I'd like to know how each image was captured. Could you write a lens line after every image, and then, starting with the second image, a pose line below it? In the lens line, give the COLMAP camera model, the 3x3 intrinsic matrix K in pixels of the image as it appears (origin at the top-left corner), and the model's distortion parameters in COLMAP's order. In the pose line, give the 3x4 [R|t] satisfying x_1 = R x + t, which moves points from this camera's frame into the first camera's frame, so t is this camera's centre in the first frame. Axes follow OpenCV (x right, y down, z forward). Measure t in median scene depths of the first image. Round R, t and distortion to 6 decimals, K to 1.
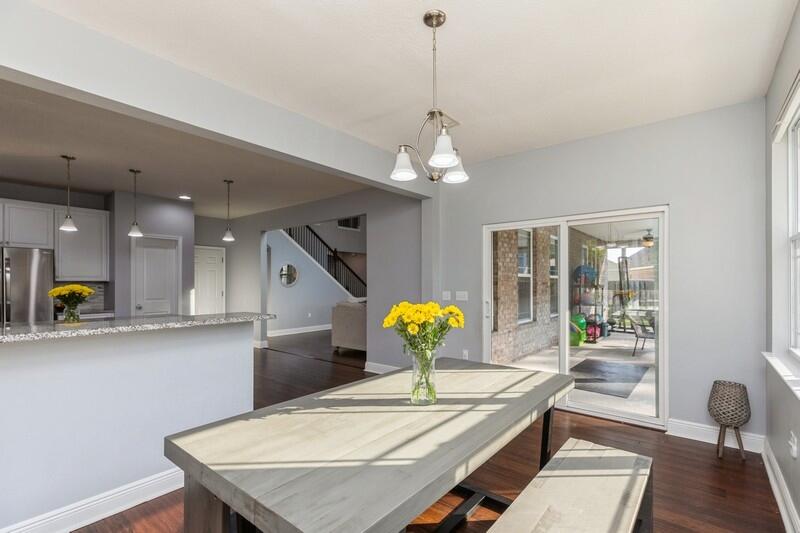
lens RADIAL K [[371.4, 0, 393.8], [0, 371.4, 281.6], [0, 0, 1]] dist [0.002218, 0.002376]
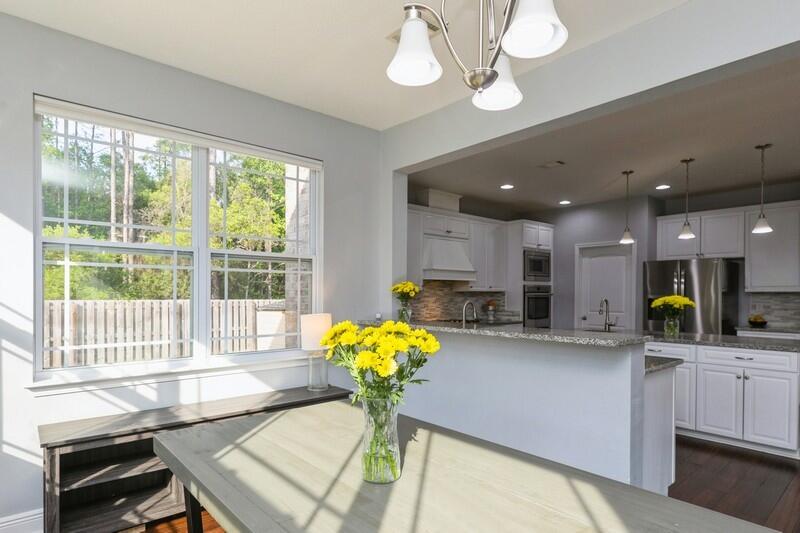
lens RADIAL K [[441.4, 0, 411.7], [0, 441.4, 293.9], [0, 0, 1]] dist [0.006903, 0.000796]
pose [[-0.156510, -0.001515, -0.987675, 0.533265], [0.003346, 0.999992, -0.002064, 0.004902], [0.987671, -0.003627, -0.156504, 0.757393]]
